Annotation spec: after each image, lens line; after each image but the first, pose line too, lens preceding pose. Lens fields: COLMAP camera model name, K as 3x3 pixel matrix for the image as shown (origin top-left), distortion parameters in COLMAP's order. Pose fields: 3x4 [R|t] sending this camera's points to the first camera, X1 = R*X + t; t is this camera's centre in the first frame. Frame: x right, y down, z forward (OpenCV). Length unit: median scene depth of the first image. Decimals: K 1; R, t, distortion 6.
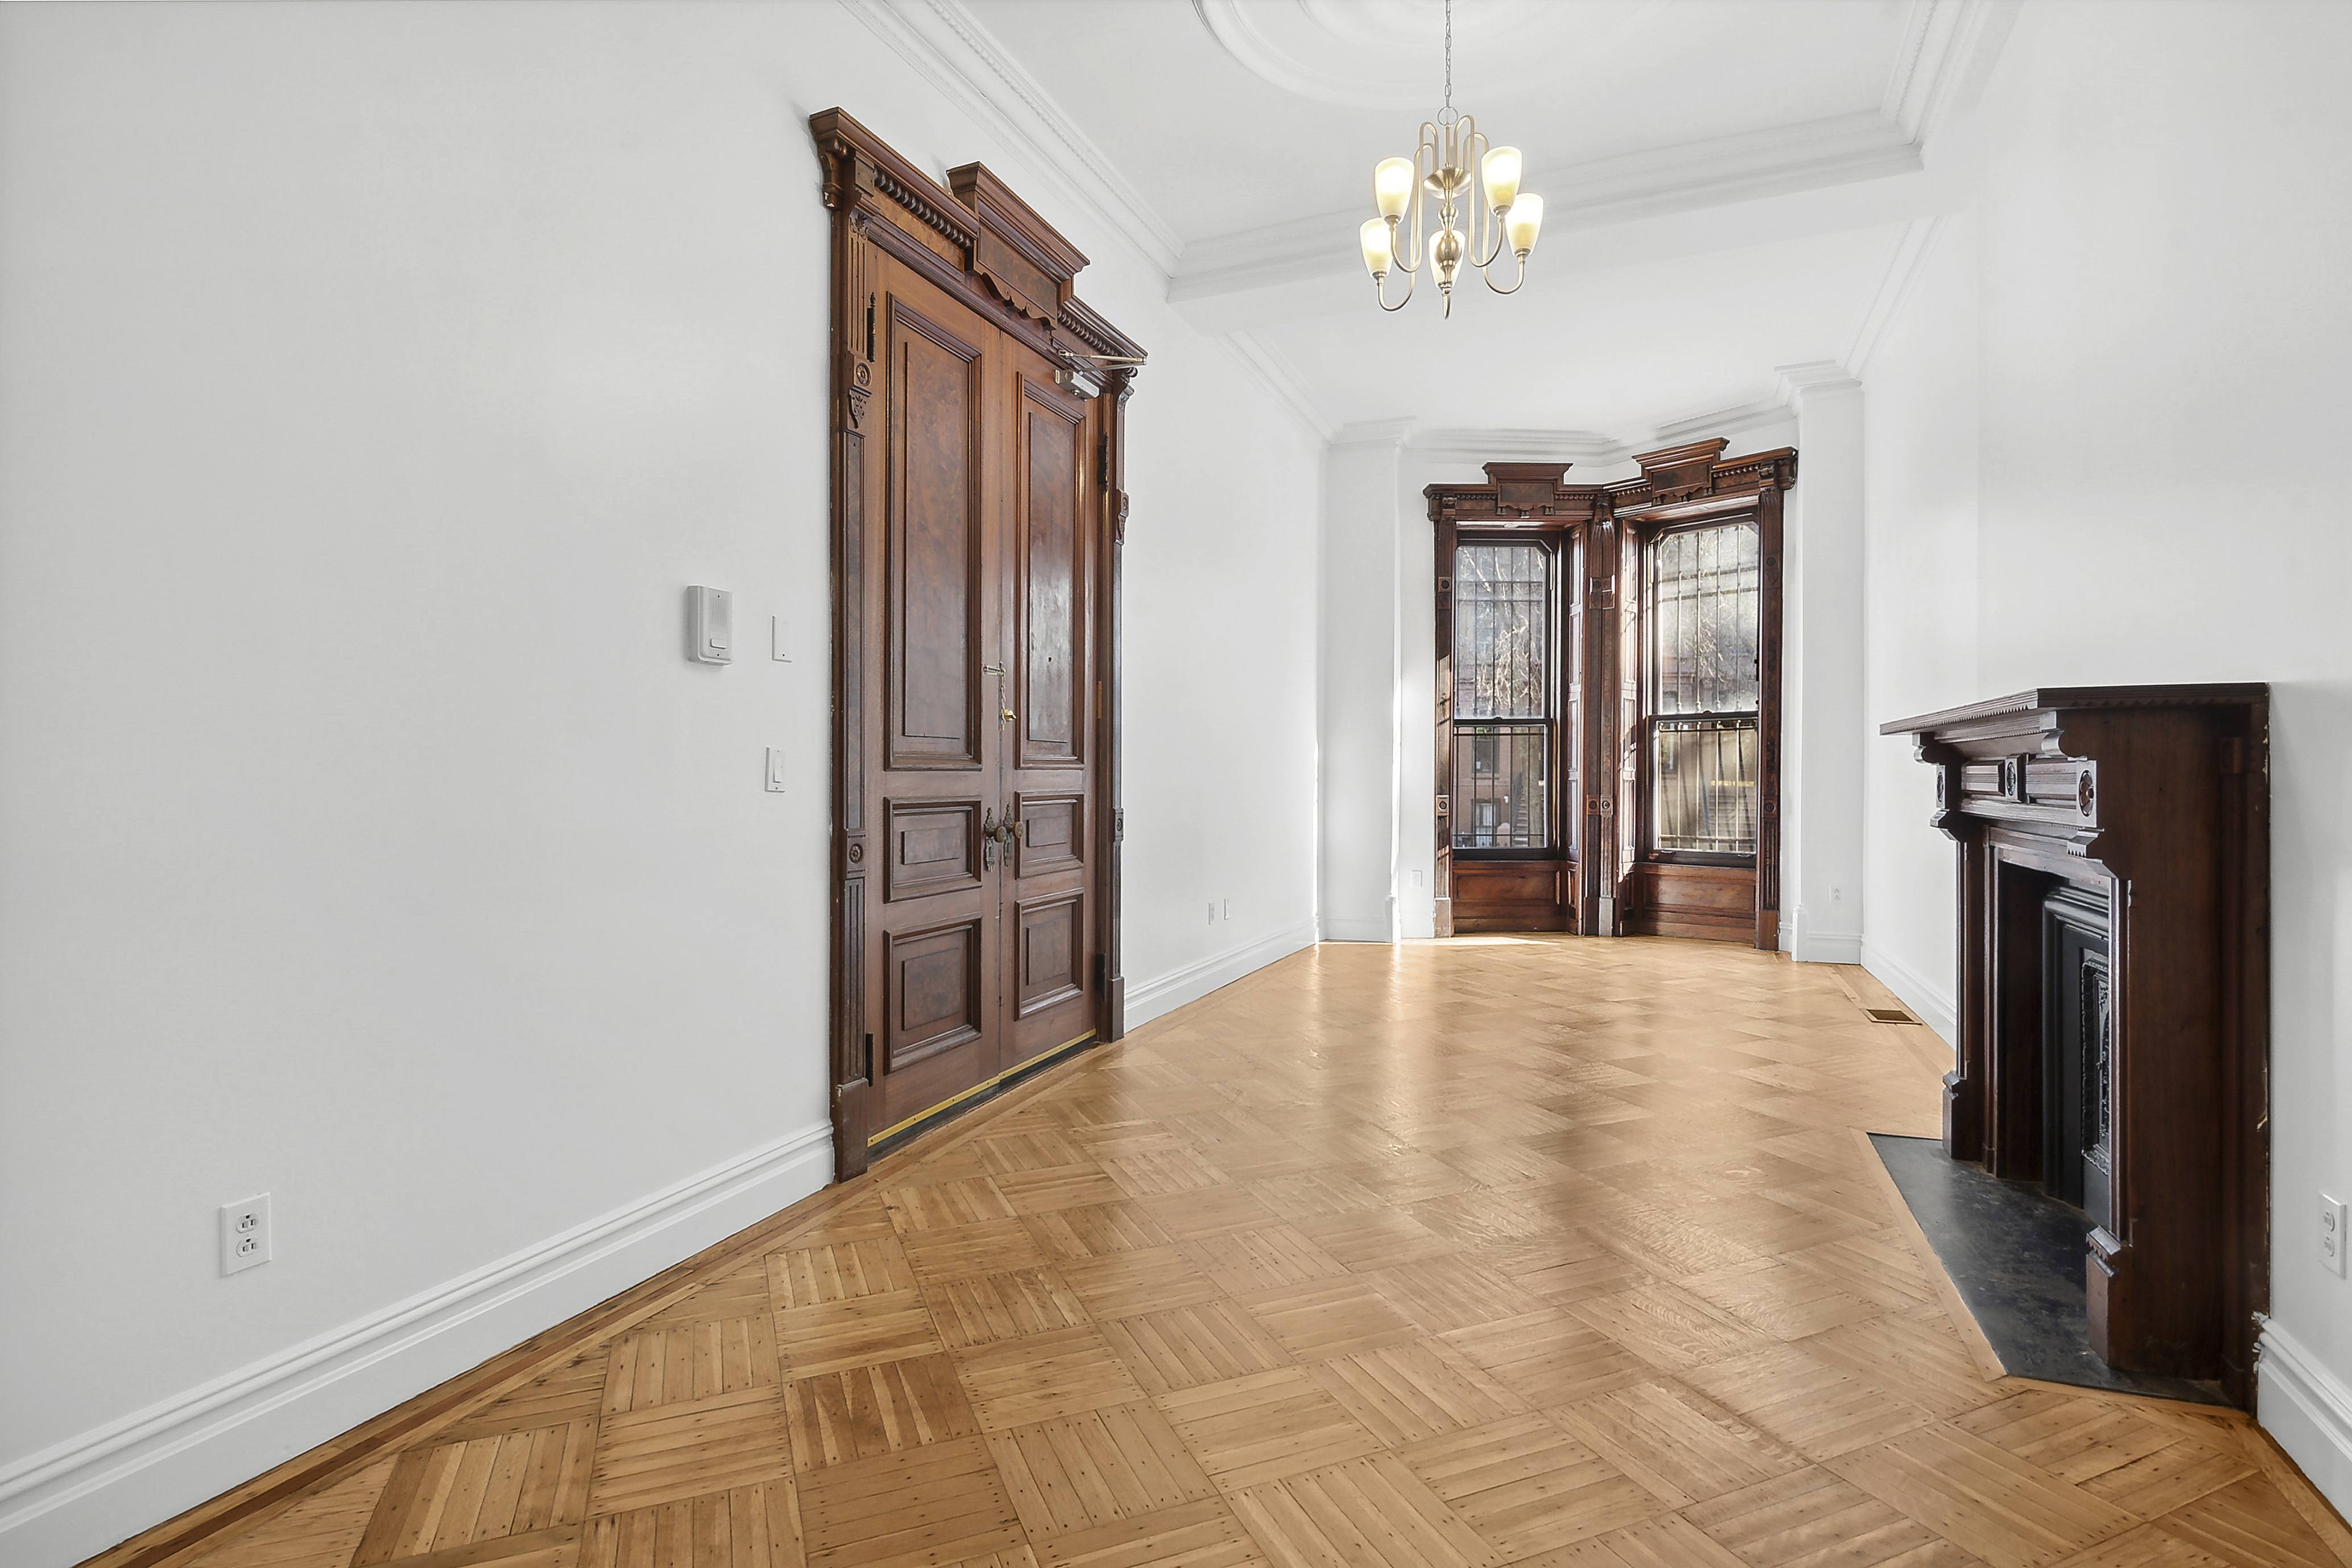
lens RADIAL K [[1156.1, 0, 1159.4], [0, 1156.1, 765.9], [0, 0, 1]] dist [-0.002541, -0.008652]
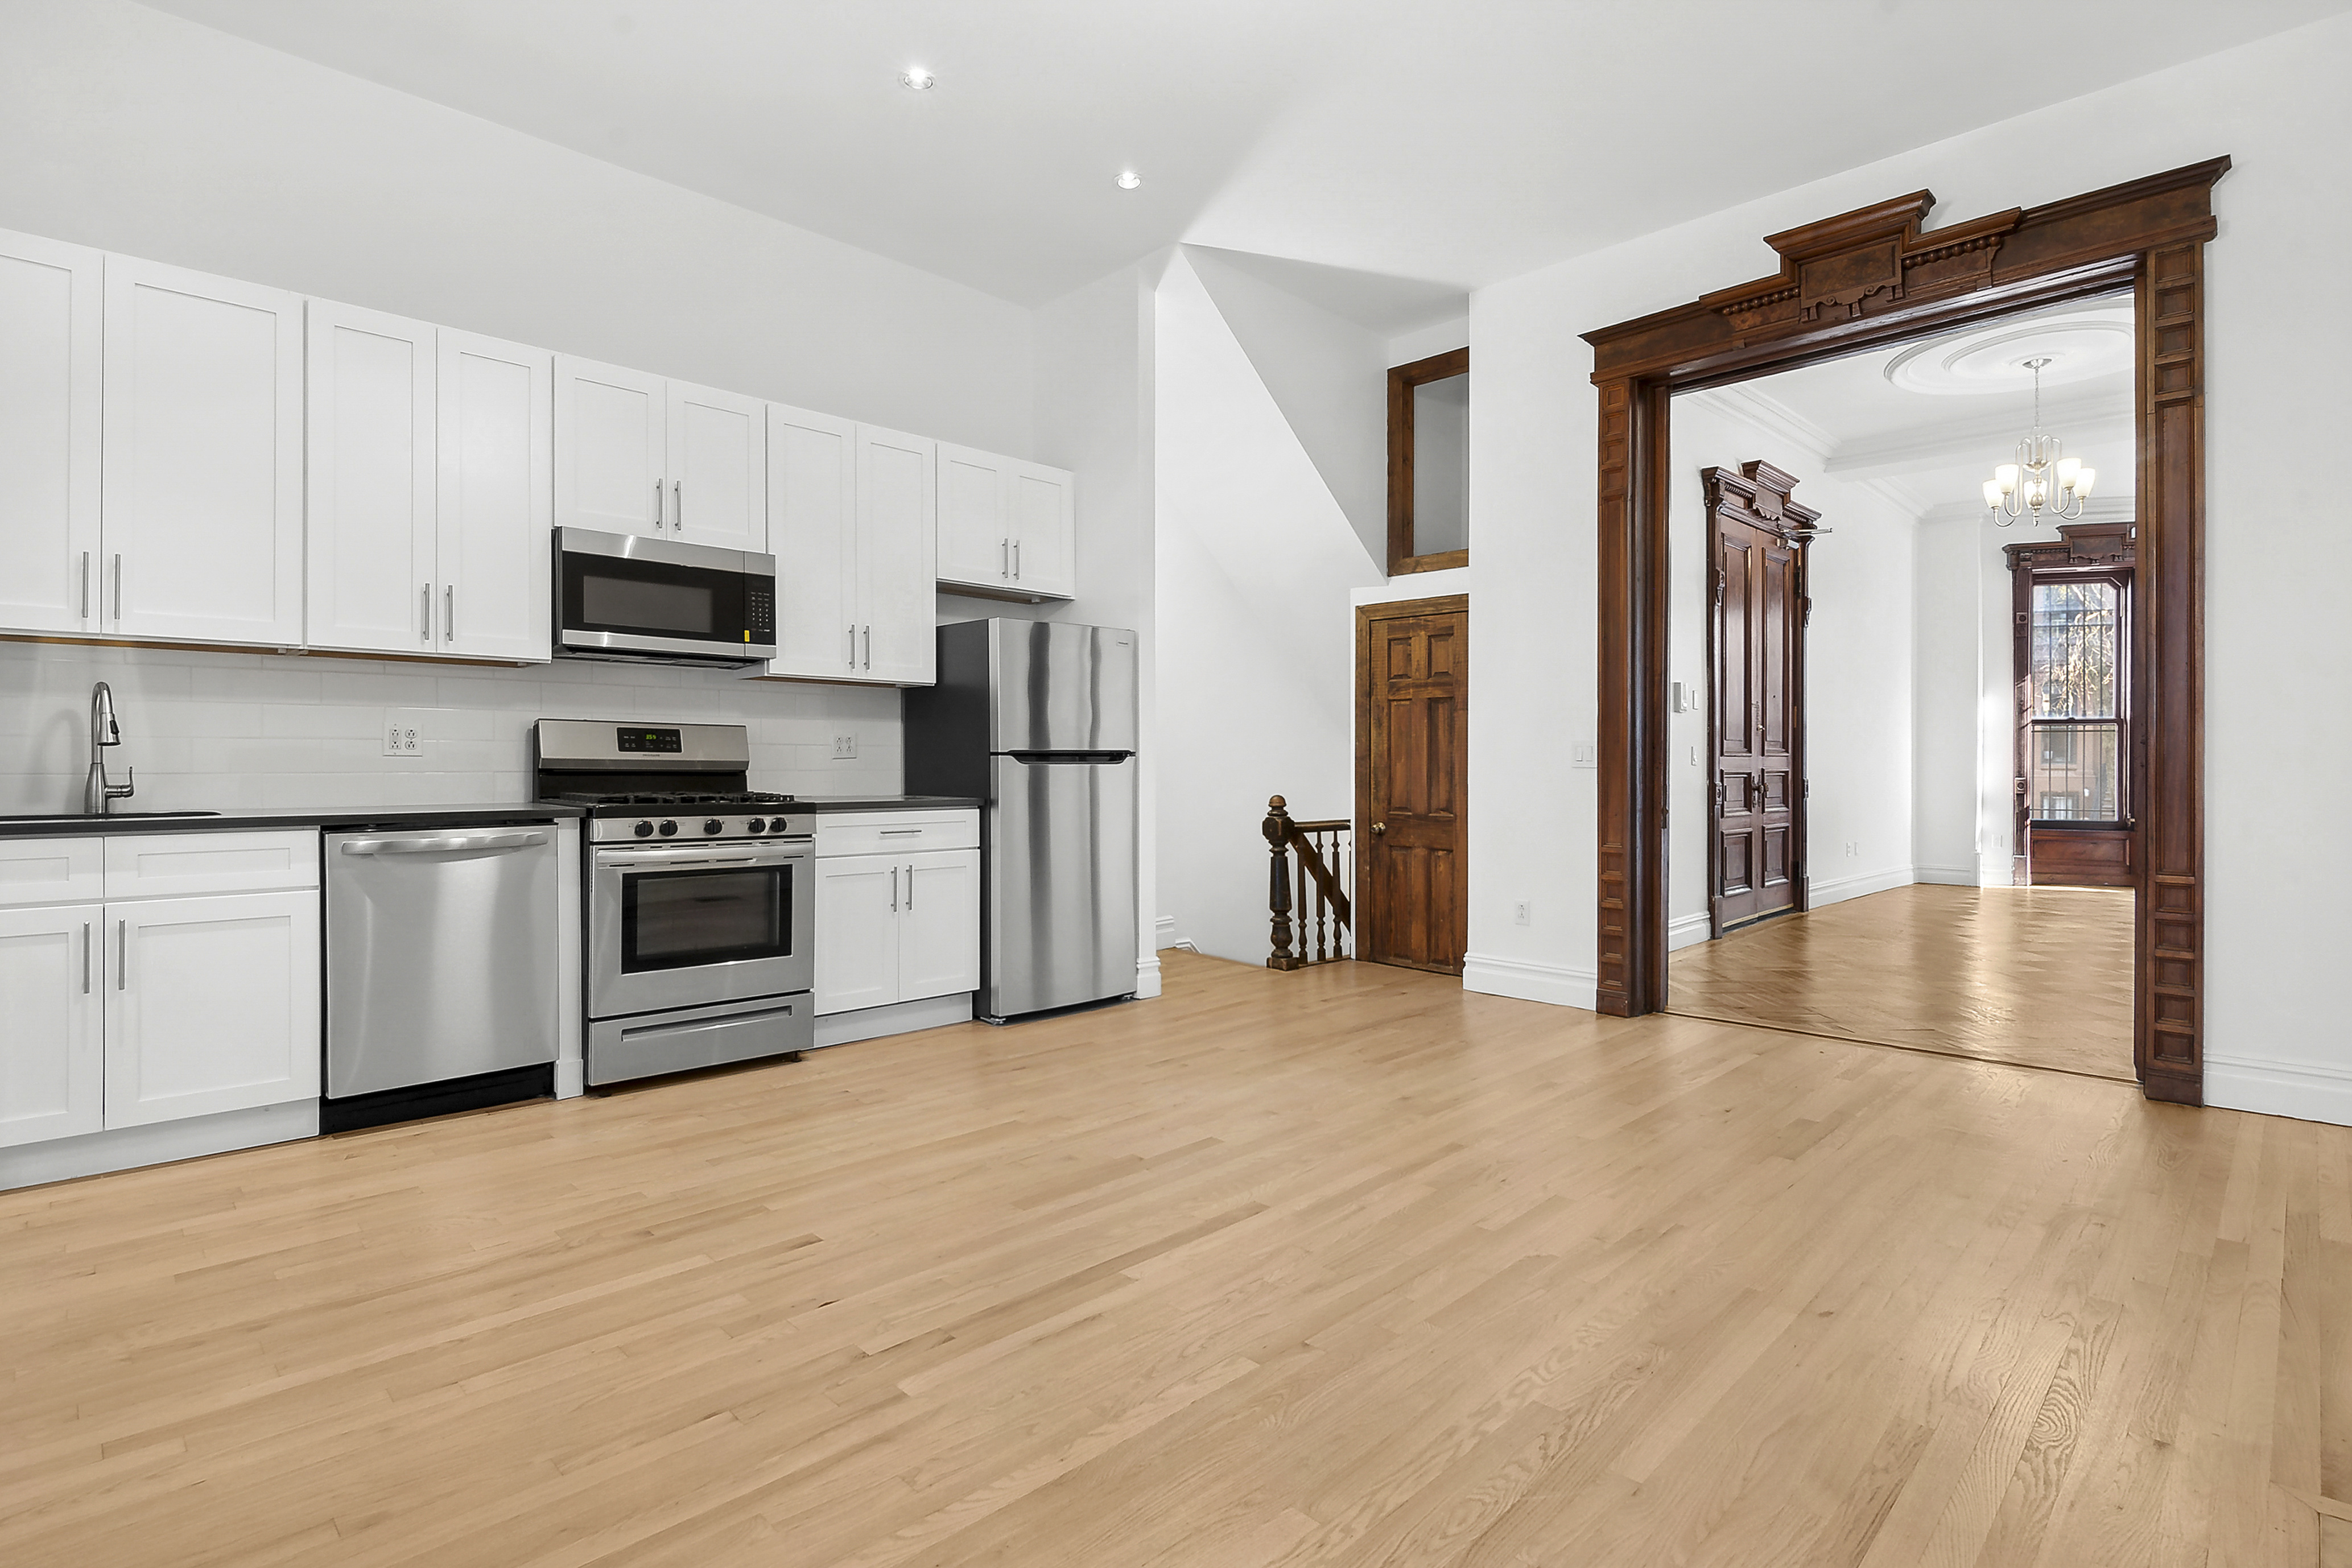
lens RADIAL K [[1156.1, 0, 1159.4], [0, 1156.1, 765.9], [0, 0, 1]] dist [-0.002541, -0.008652]
pose [[0.925627, -0.000352, -0.378437, -0.364201], [0.001943, 0.999991, 0.003823, 0.010145], [0.378433, -0.004275, 0.925619, -1.282025]]
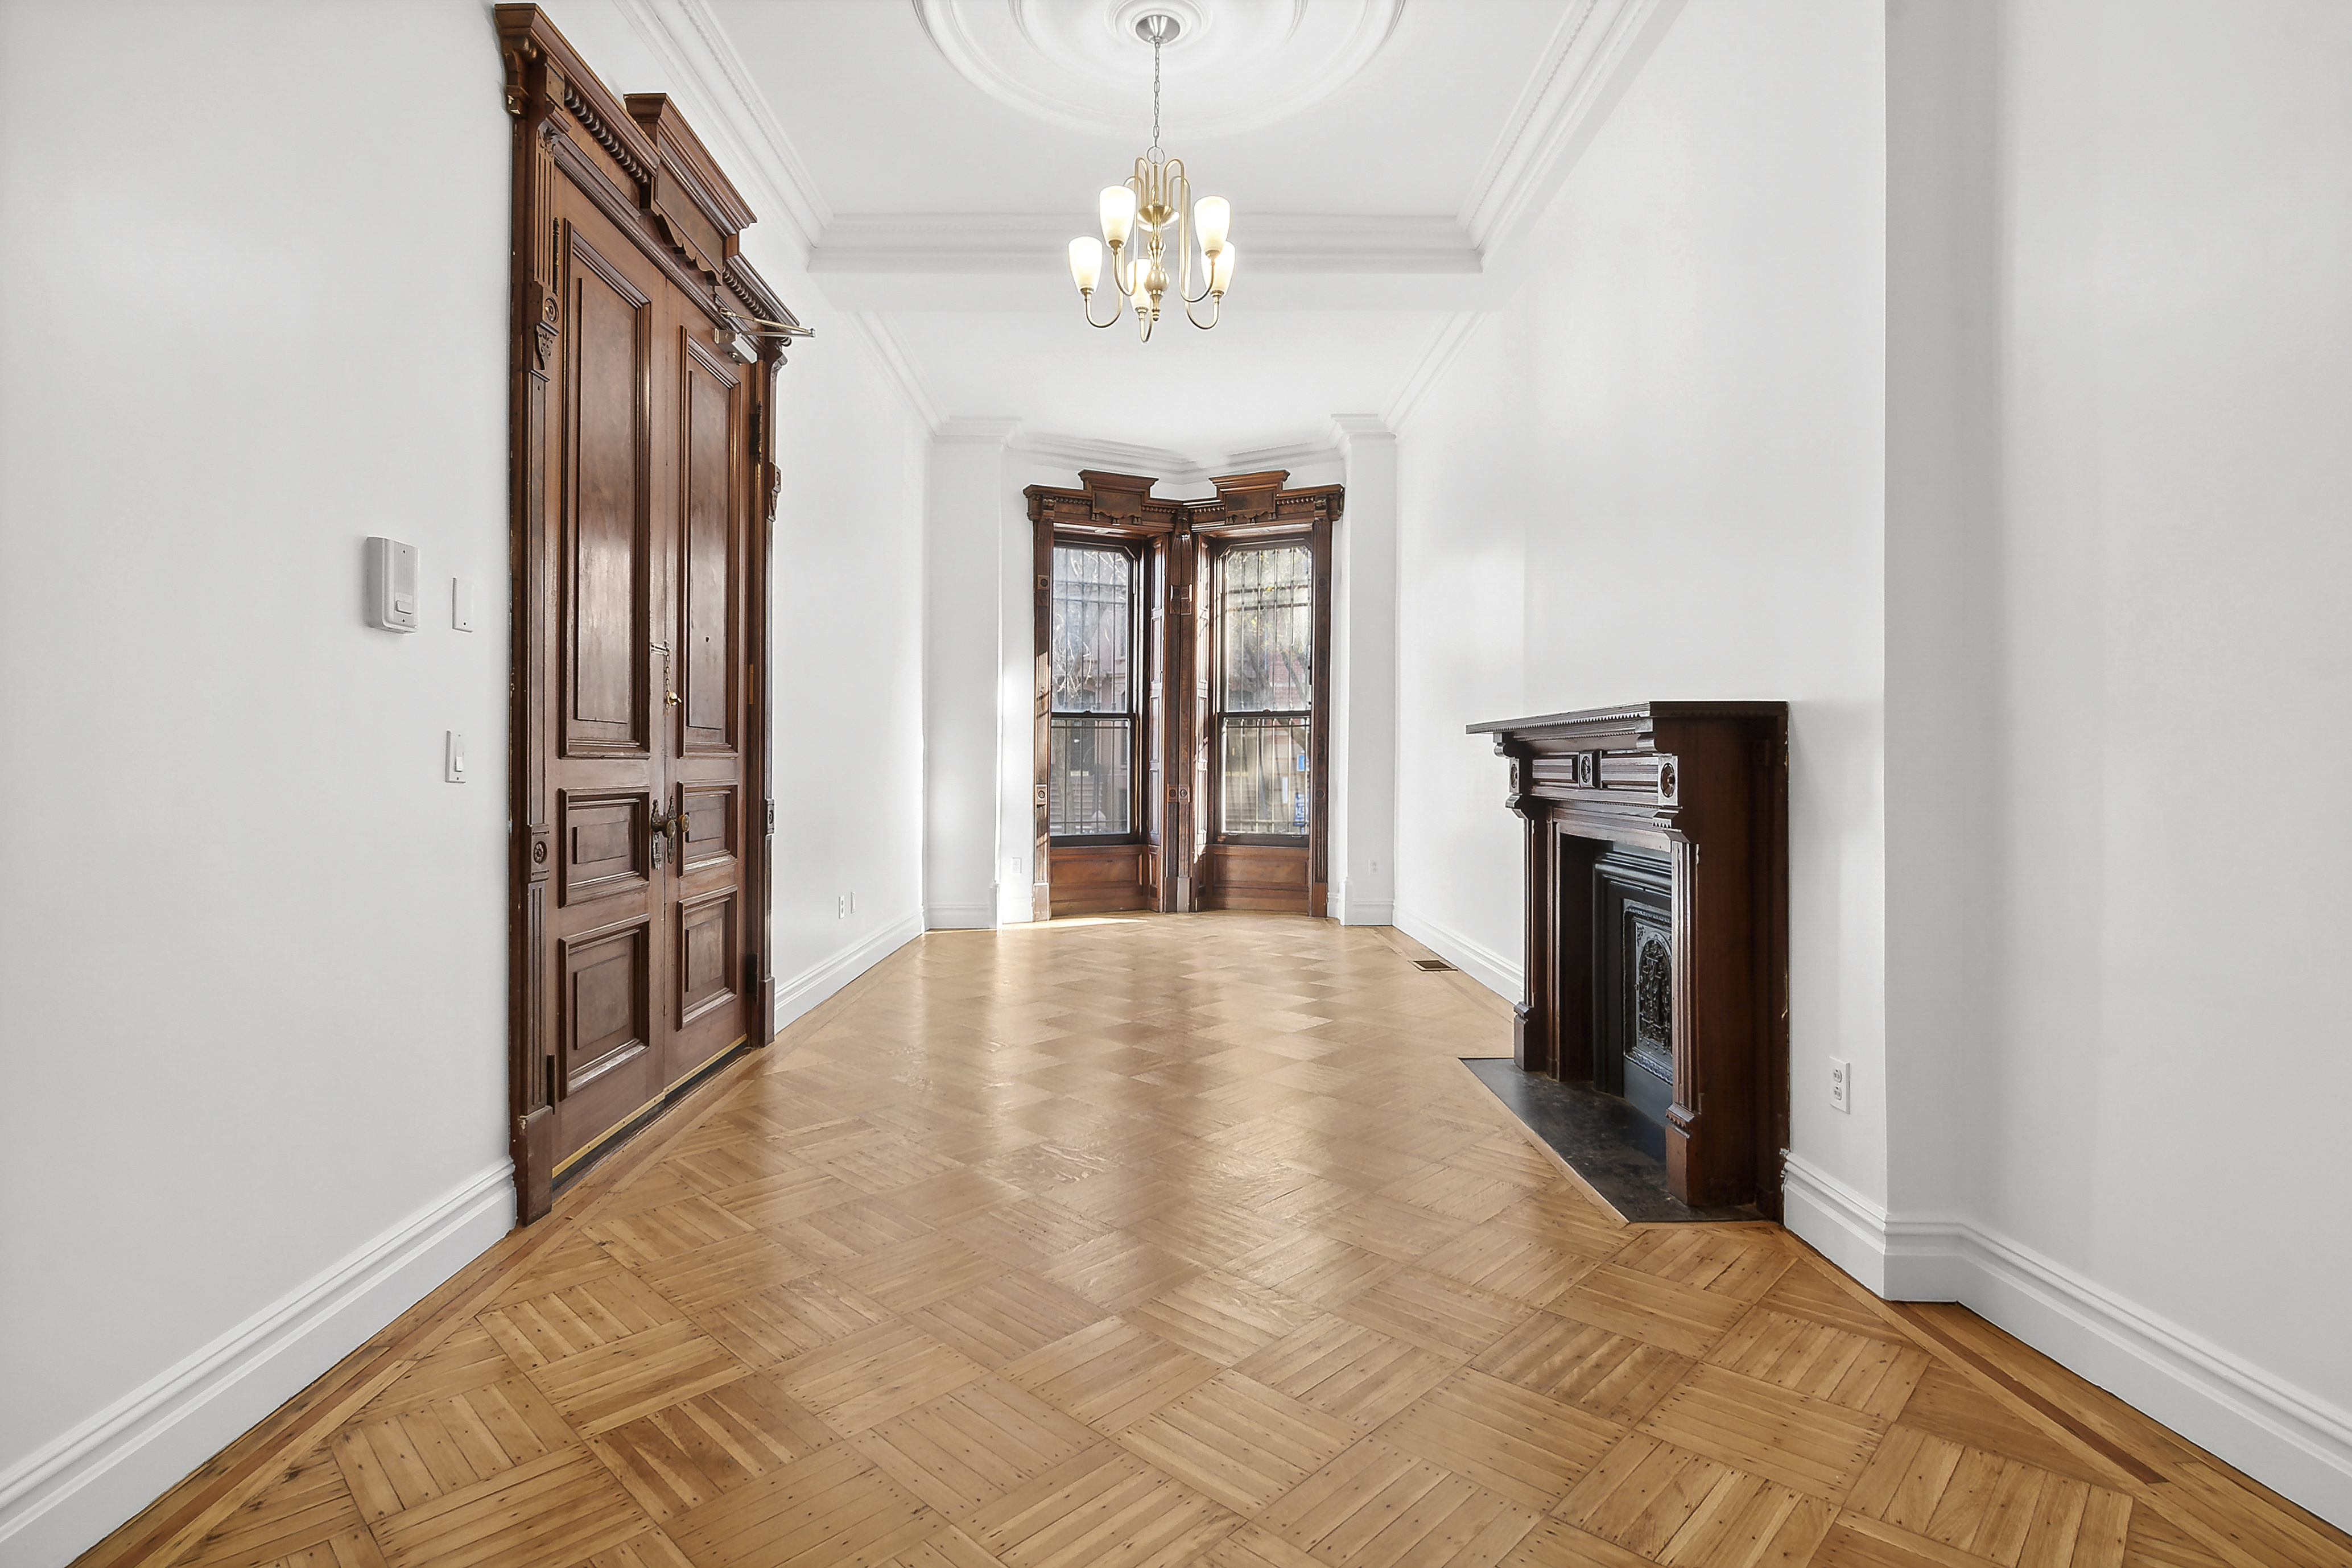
lens RADIAL K [[1156.1, 0, 1159.4], [0, 1156.1, 765.9], [0, 0, 1]] dist [-0.002541, -0.008652]
pose [[0.916877, 0.002320, 0.399163, -0.157194], [-0.005653, 0.999958, 0.007172, 0.000389], [-0.399130, -0.008832, 0.916852, 0.002631]]
